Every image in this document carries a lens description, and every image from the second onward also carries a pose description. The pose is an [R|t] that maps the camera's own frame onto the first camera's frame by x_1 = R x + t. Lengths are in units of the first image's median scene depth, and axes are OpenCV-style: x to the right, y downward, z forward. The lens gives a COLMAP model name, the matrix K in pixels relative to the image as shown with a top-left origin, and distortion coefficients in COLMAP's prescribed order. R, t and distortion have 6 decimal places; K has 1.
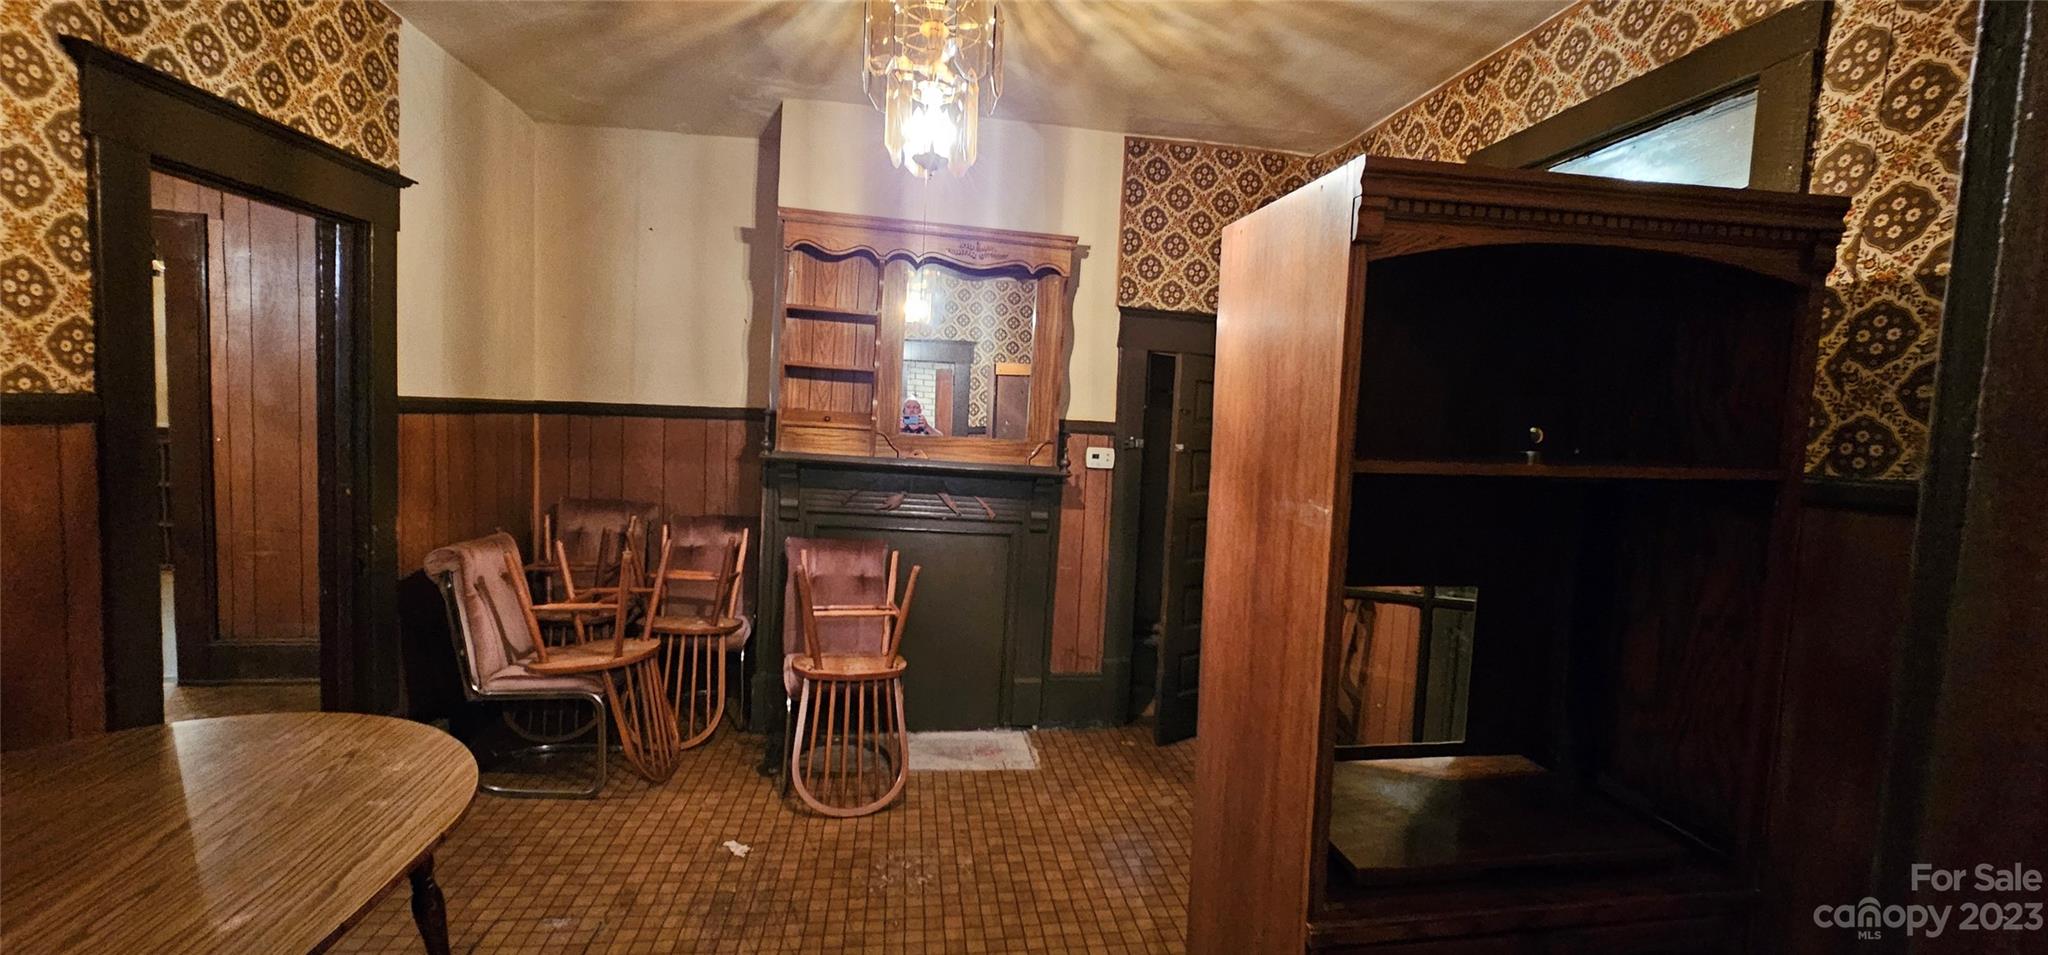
lens RADIAL K [[827.4, 0, 1030.7], [0, 827.4, 481.8], [0, 0, 1]] dist [-0.001431, -0.000047]
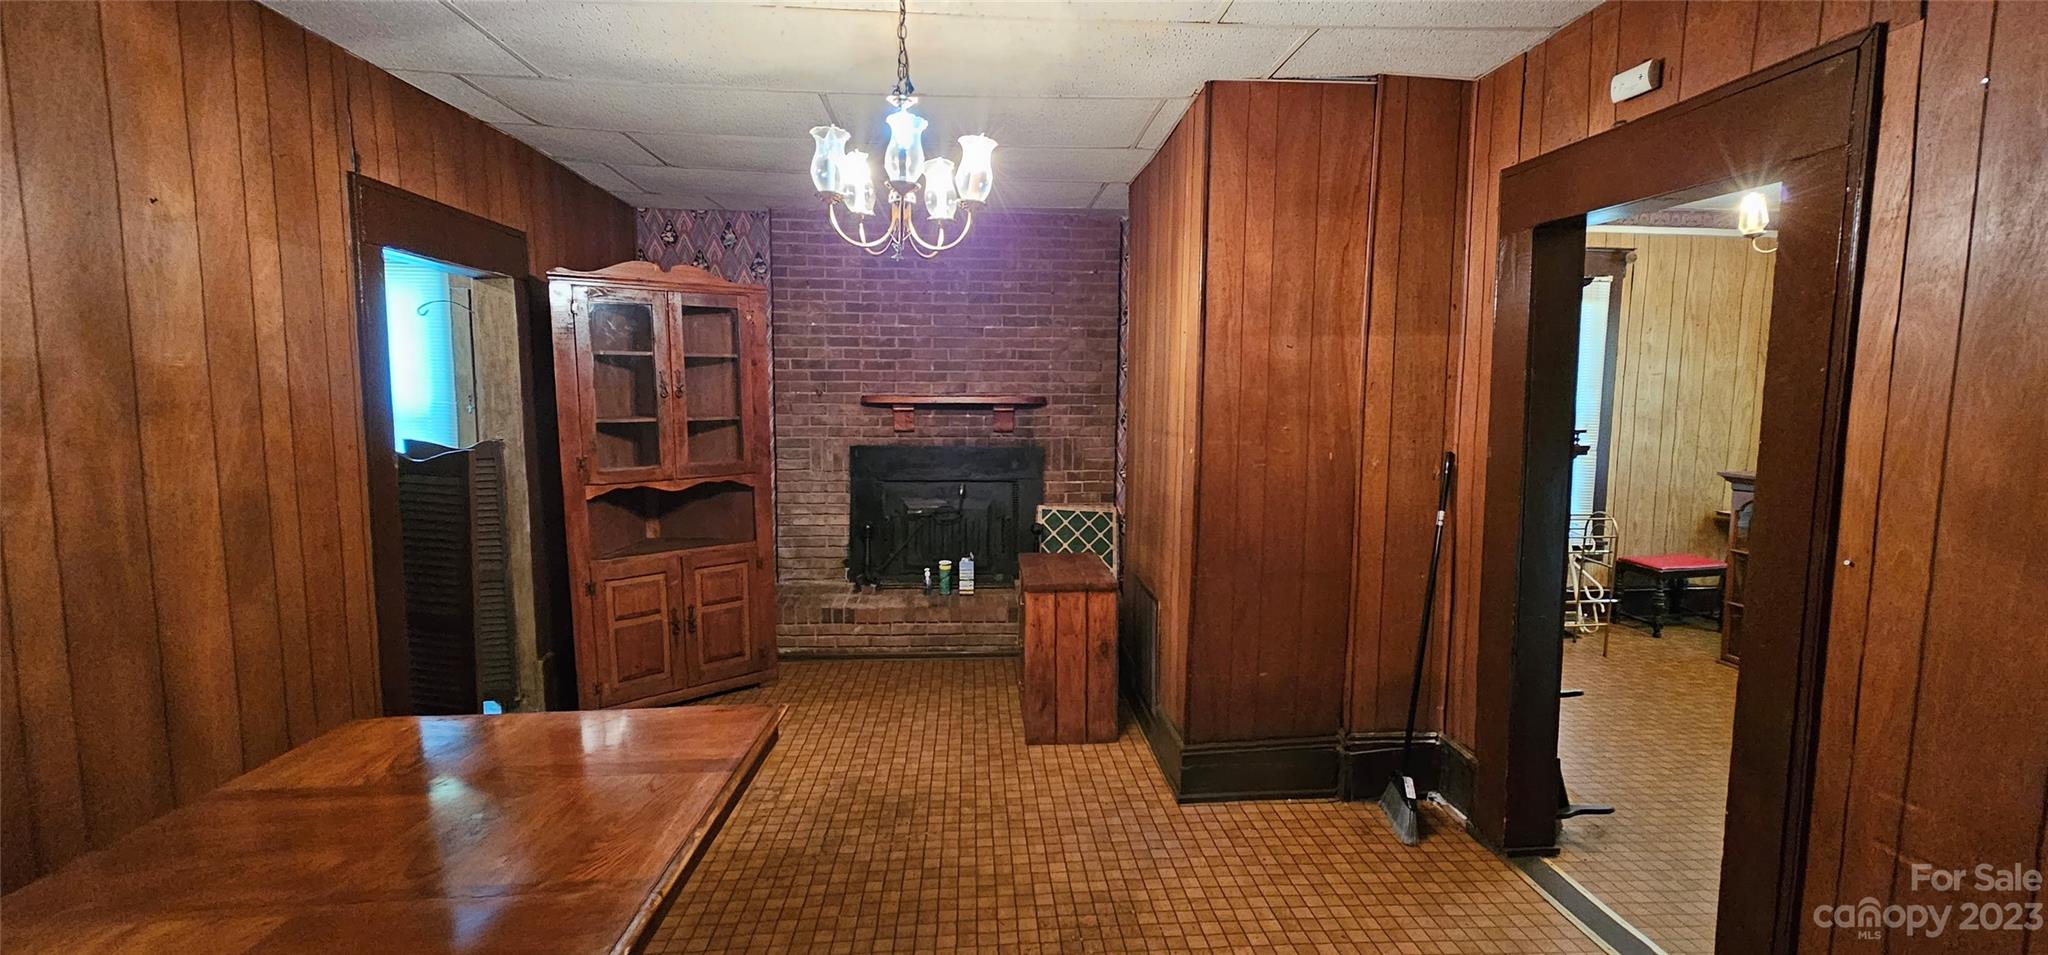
lens RADIAL K [[847.9, 0, 1024.0], [0, 847.9, 477.5], [0, 0, 1]] dist [-0.002839, -0.000066]
pose [[-0.066572, 0.043365, -0.996839, -0.731000], [-0.084170, 0.995250, 0.048917, -0.110381], [0.994225, 0.087160, -0.062606, 0.840083]]
